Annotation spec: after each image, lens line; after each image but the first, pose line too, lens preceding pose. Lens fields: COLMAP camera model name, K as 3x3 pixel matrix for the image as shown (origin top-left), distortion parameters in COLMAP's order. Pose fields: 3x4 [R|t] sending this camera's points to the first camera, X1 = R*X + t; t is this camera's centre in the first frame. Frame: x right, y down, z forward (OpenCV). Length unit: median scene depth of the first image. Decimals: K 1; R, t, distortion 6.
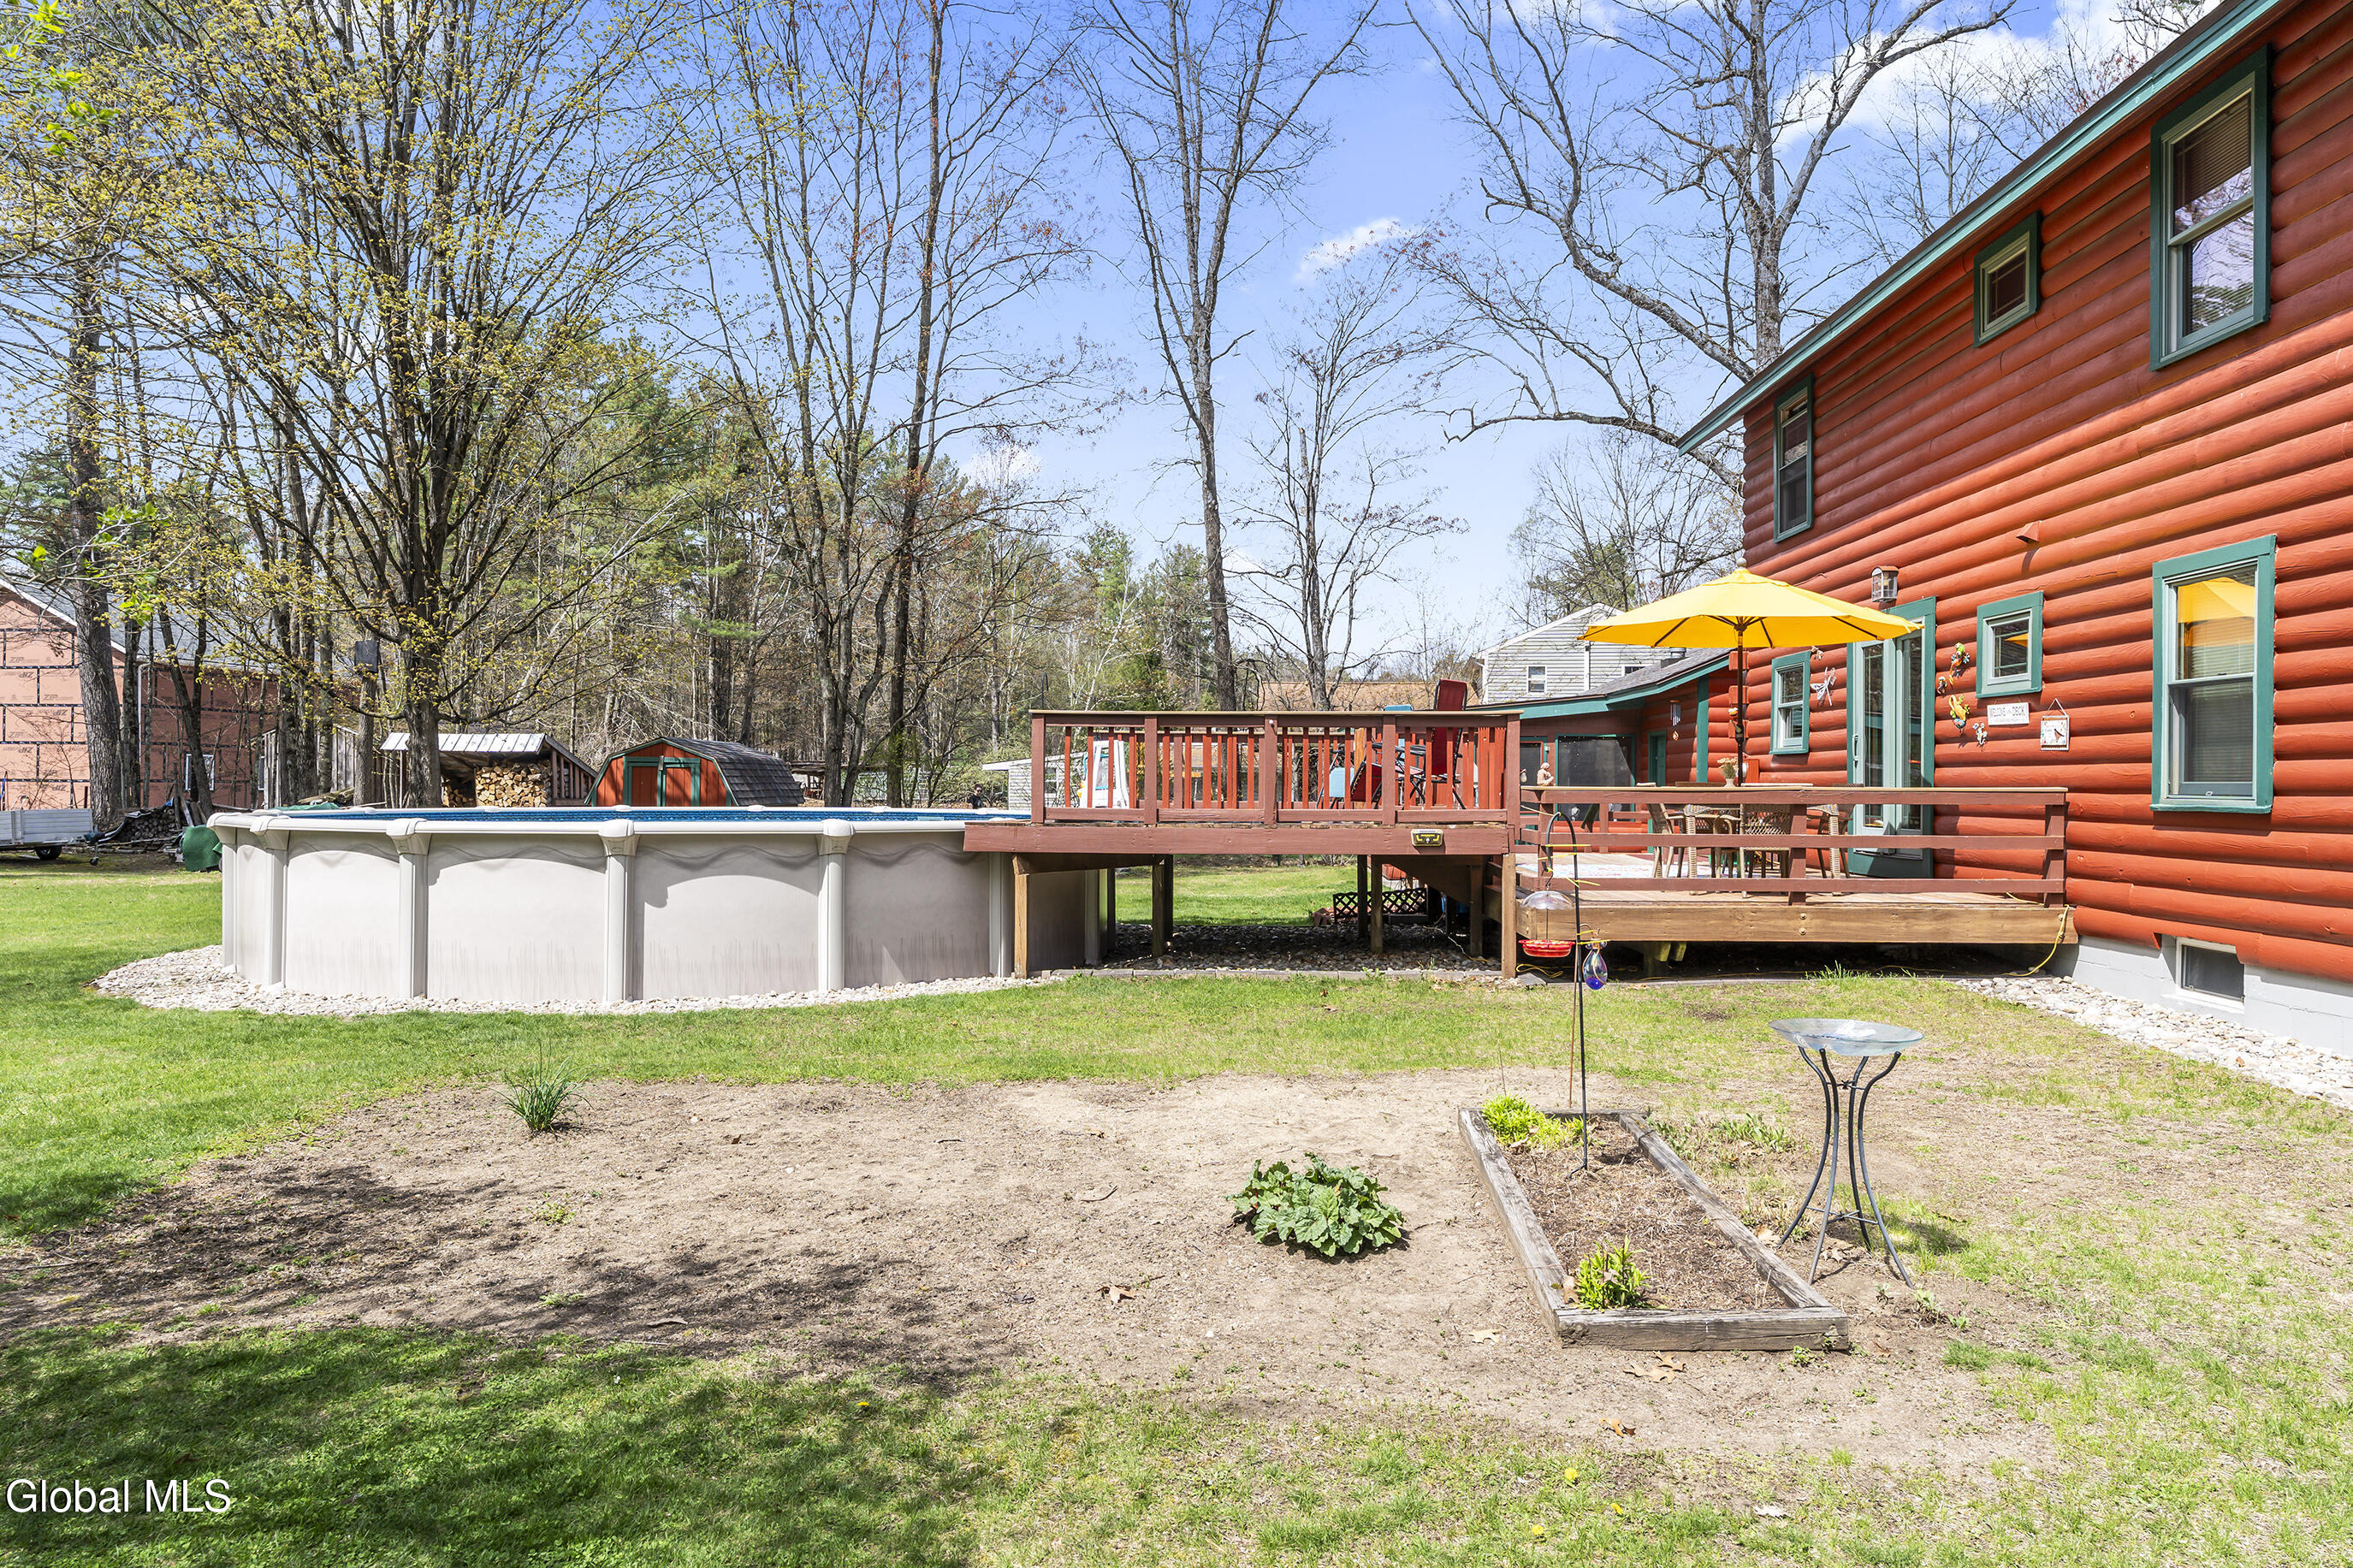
lens RADIAL K [[1581.2, 0, 1165.1], [0, 1581.2, 788.5], [0, 0, 1]] dist [-0.007437, -0.000682]
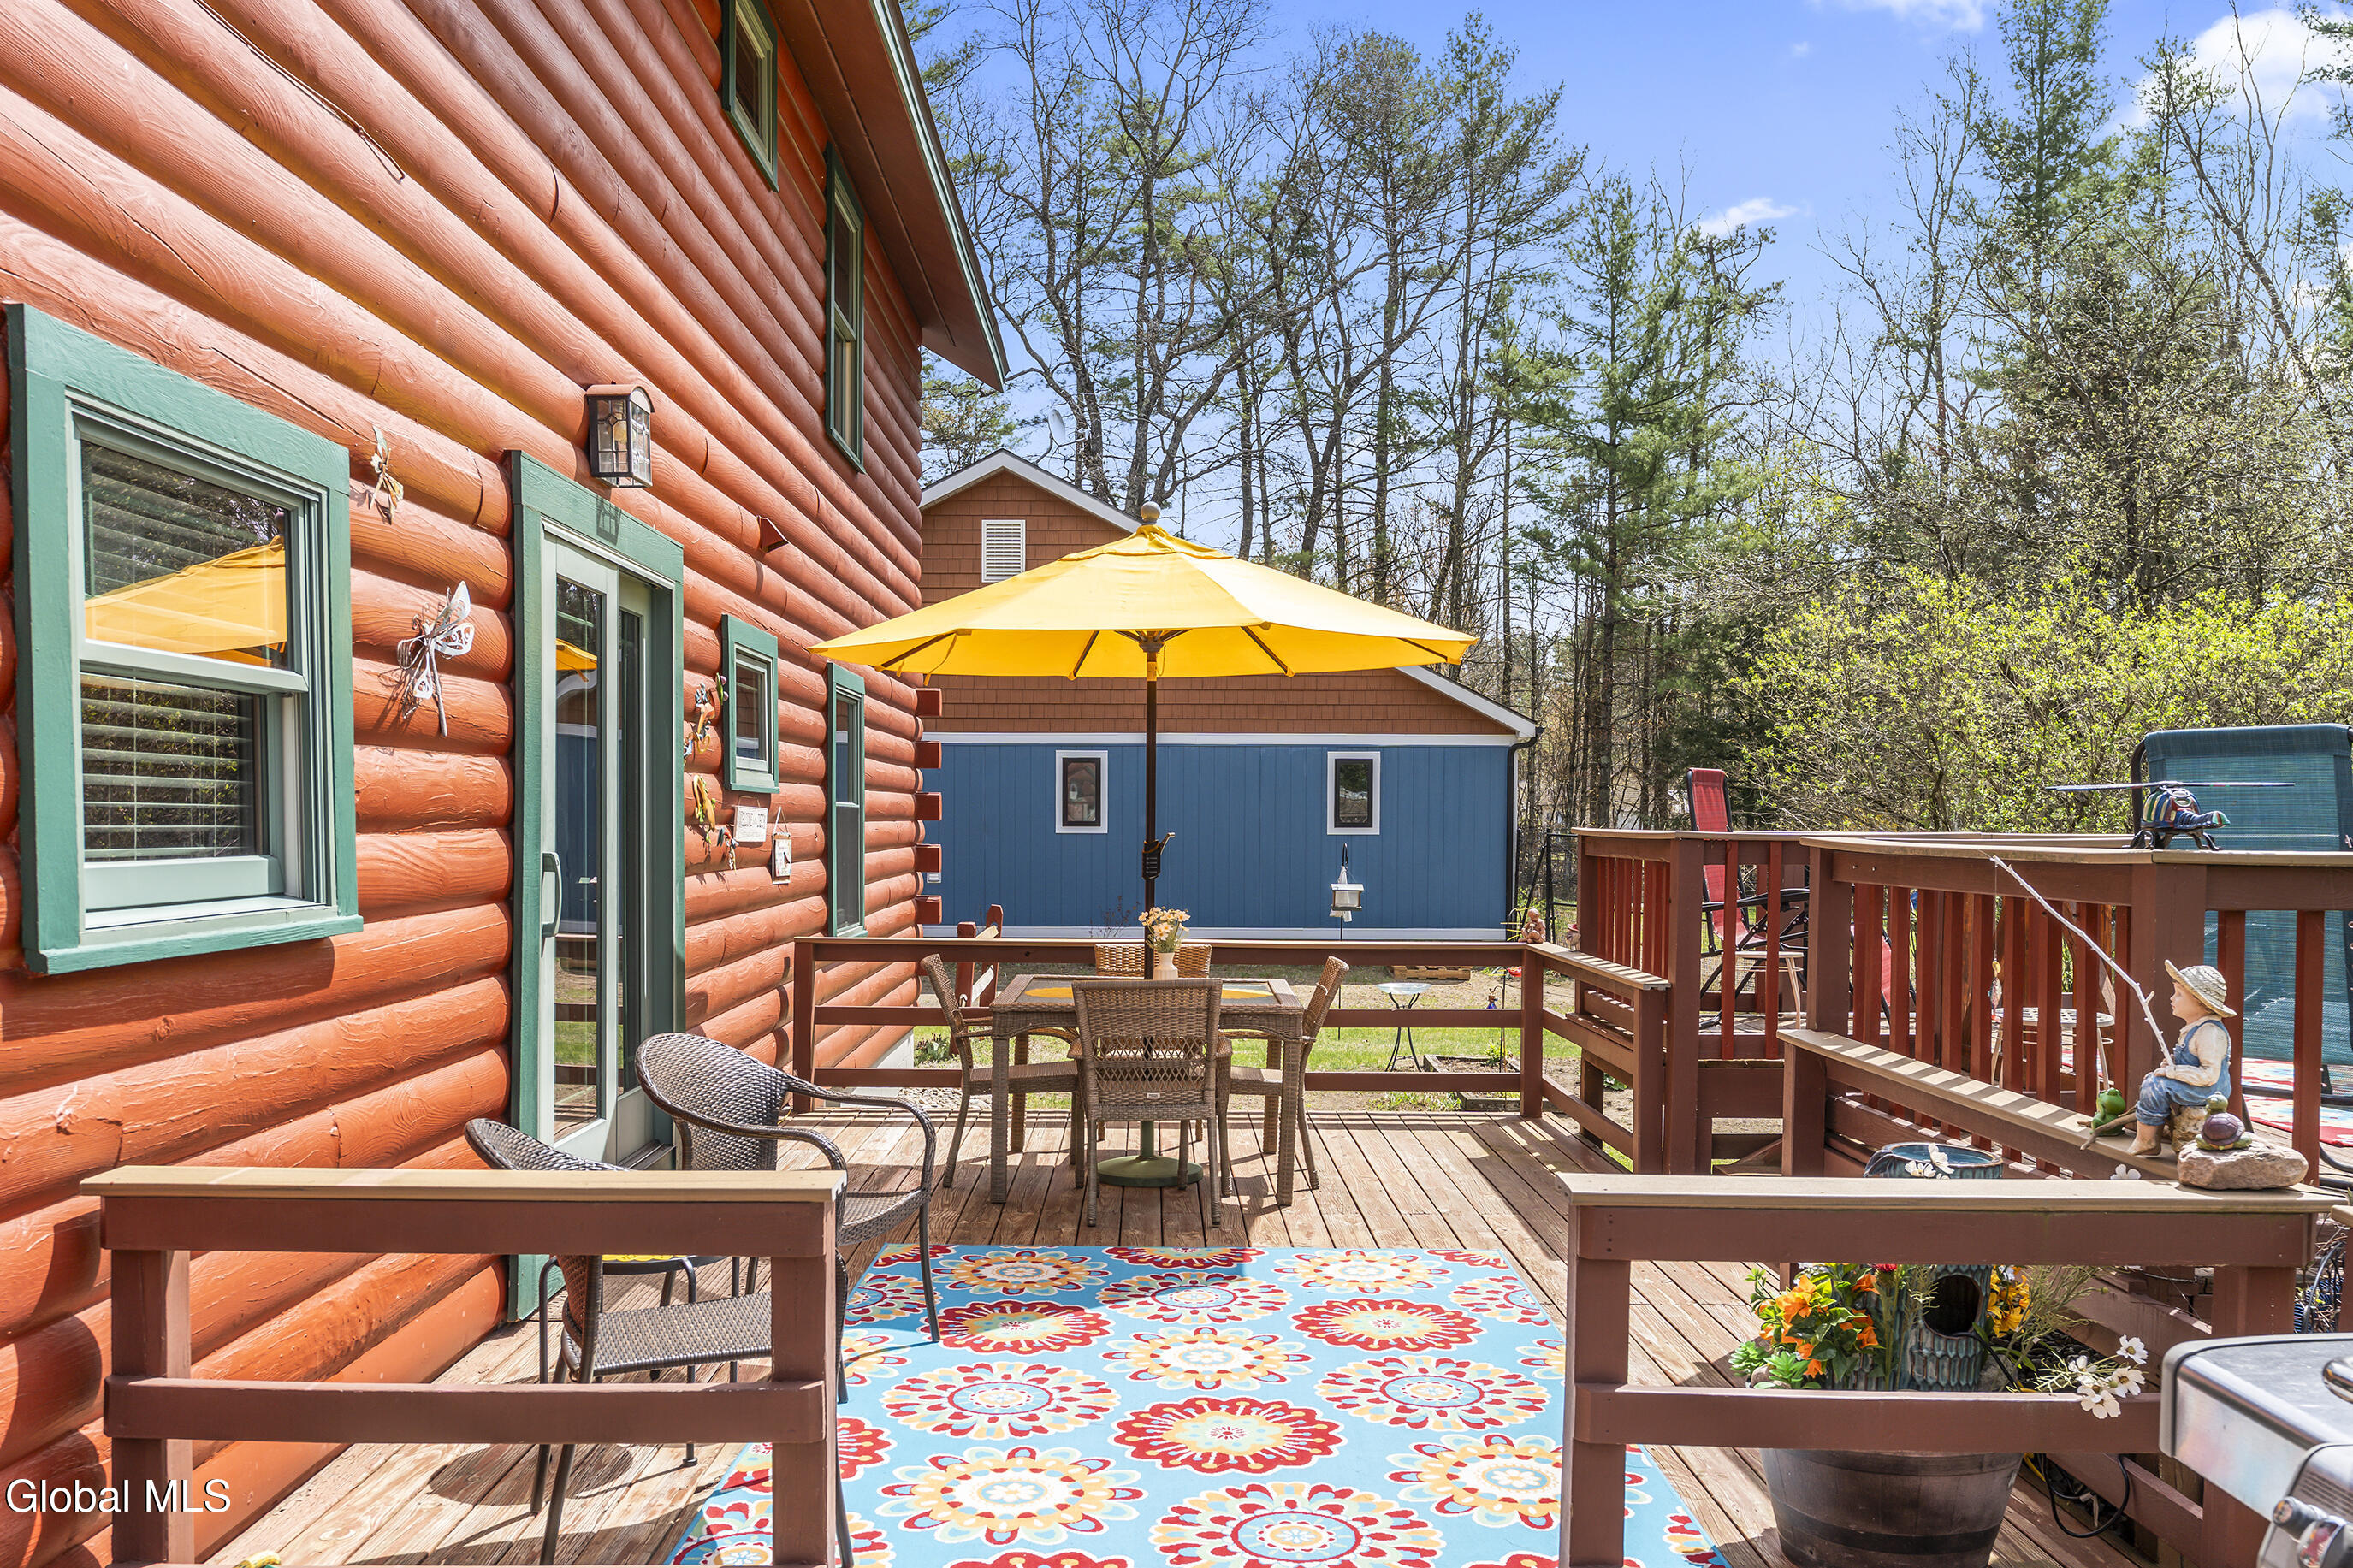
lens RADIAL K [[1868.5, 0, 1175.9], [0, 1868.5, 799.8], [0, 0, 1]] dist [0.003177, 0.001783]
pose [[-0.998091, -0.002663, -0.061698, 0.192562], [-0.002287, 0.999978, -0.006151, -0.024268], [0.061713, -0.005998, -0.998076, 0.769778]]
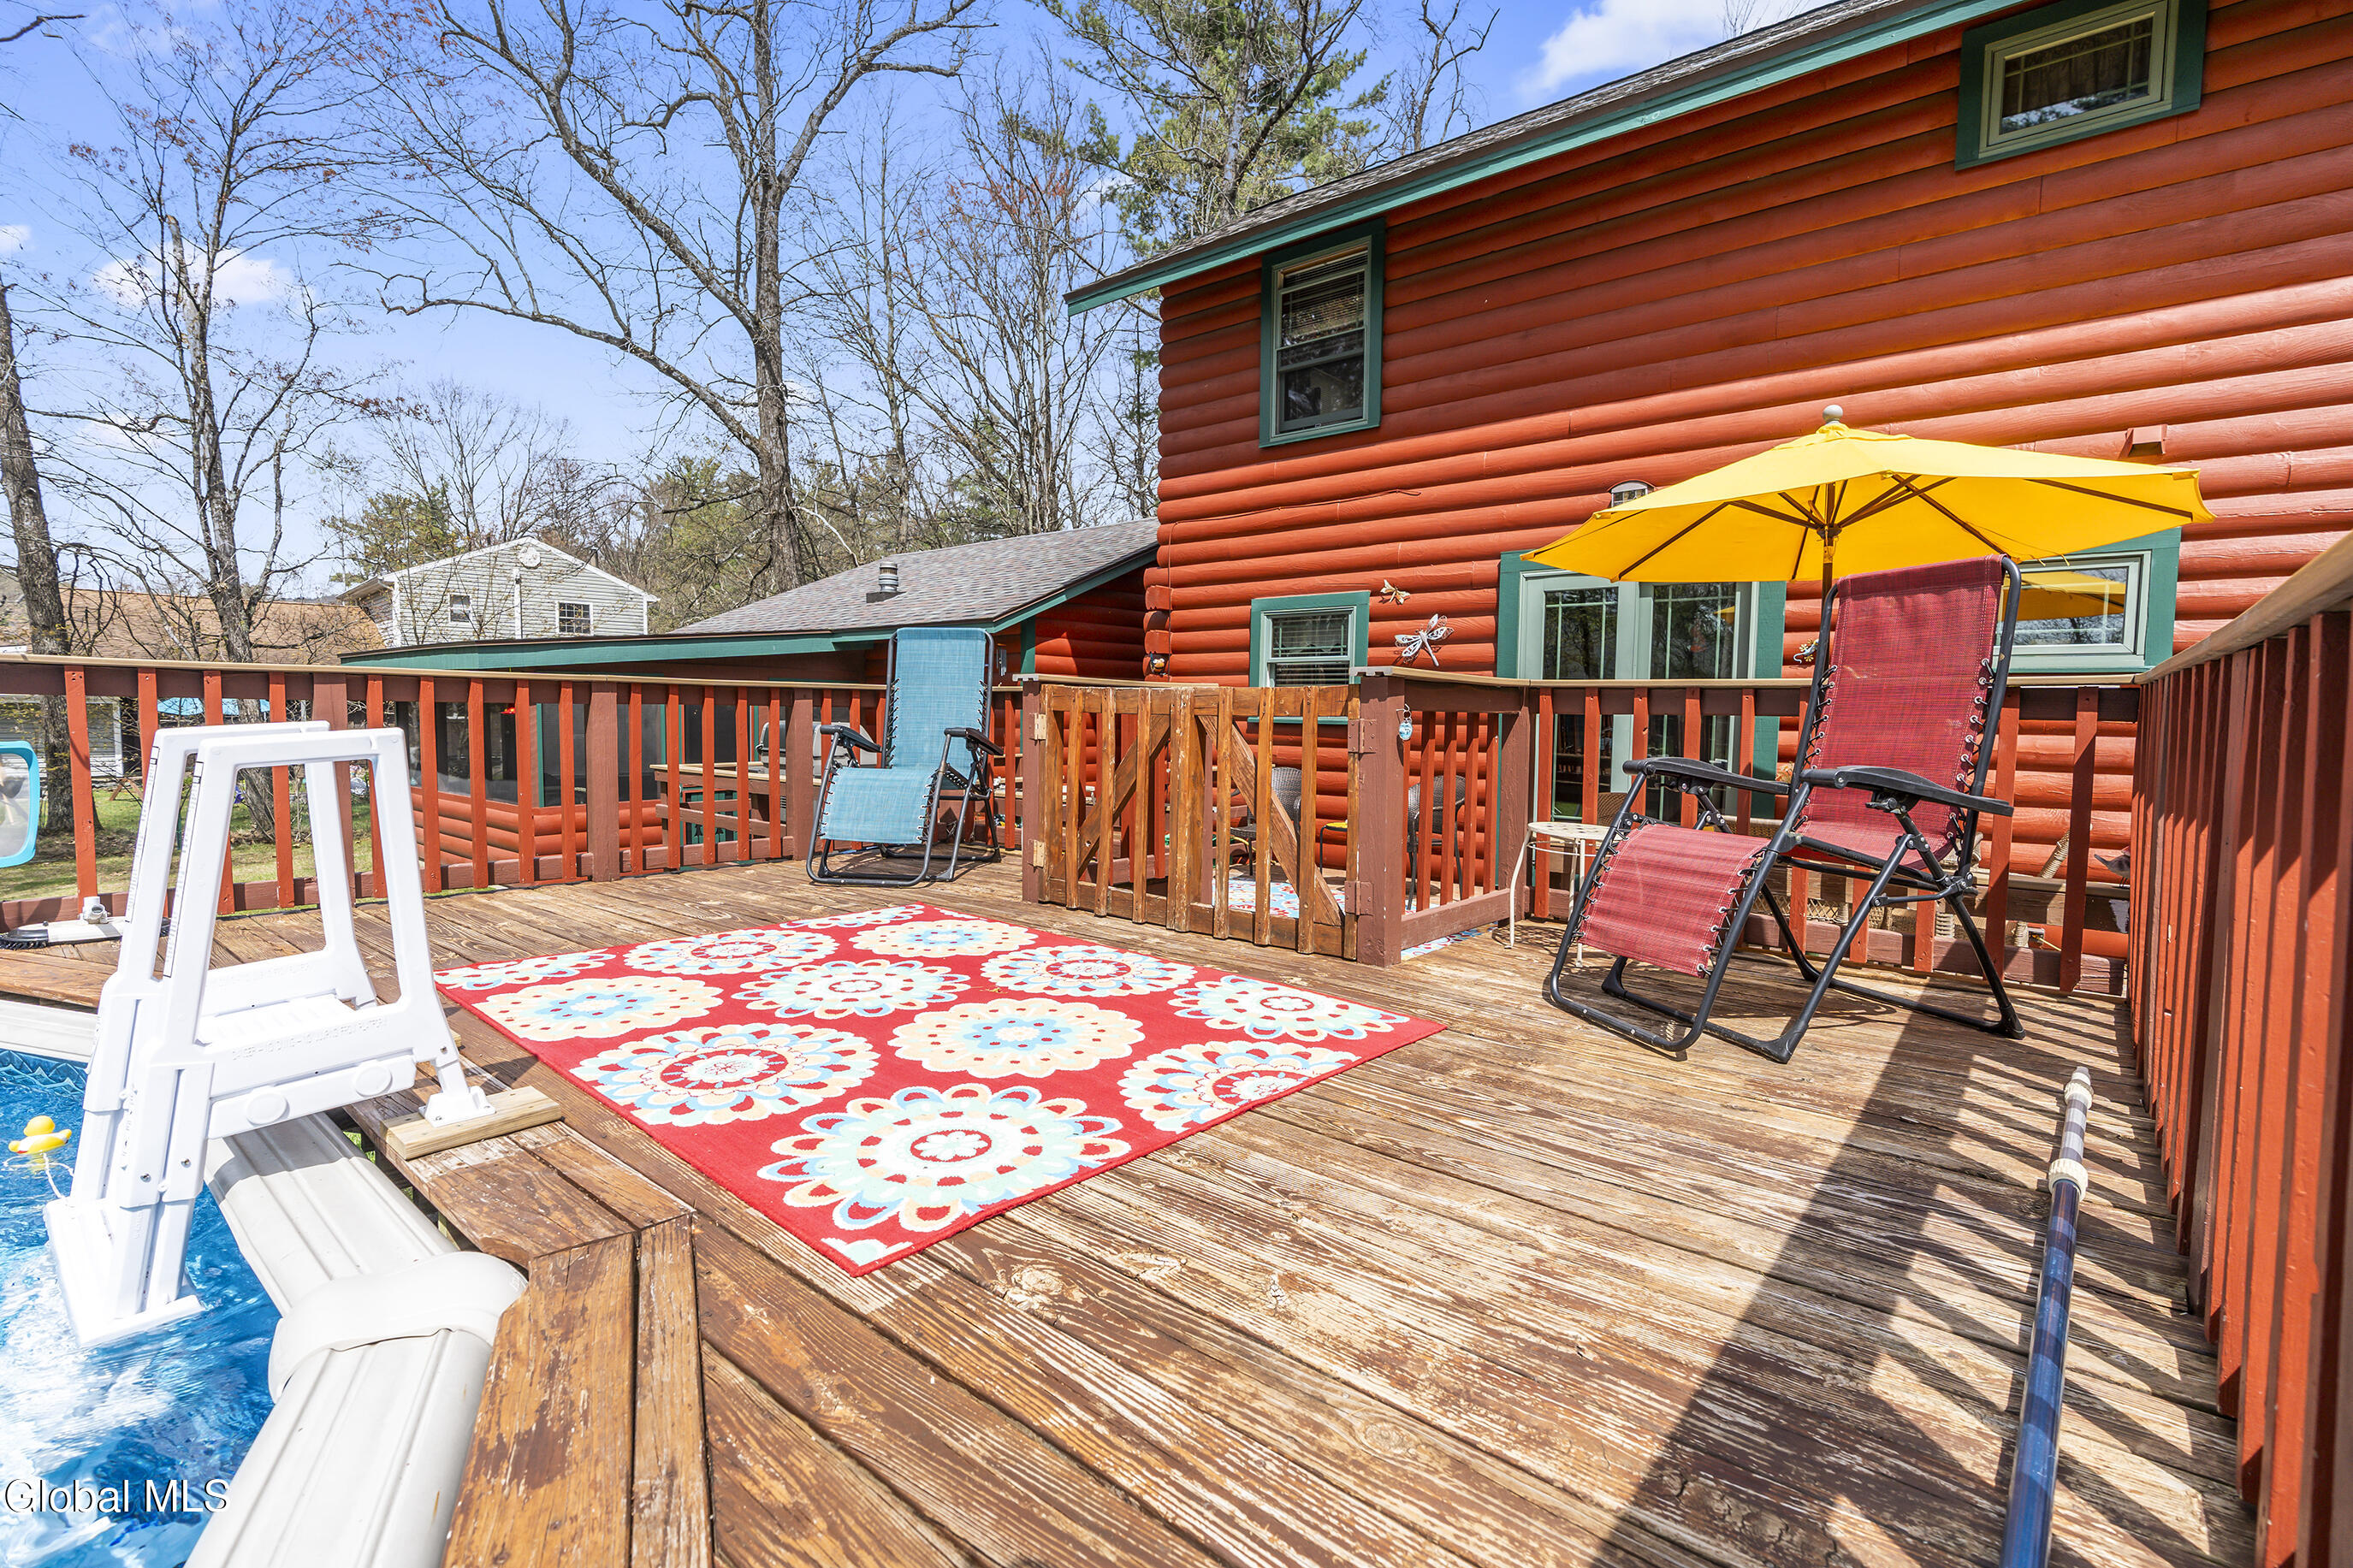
lens RADIAL K [[1057.0, 0, 1182.4], [0, 1057.0, 785.4], [0, 0, 1]] dist [-0.008207, 0.000517]
pose [[0.599824, -0.056136, 0.798160, -0.037422], [-0.004475, 0.997285, 0.073504, -0.018868], [-0.800119, -0.047661, 0.597944, 0.466970]]
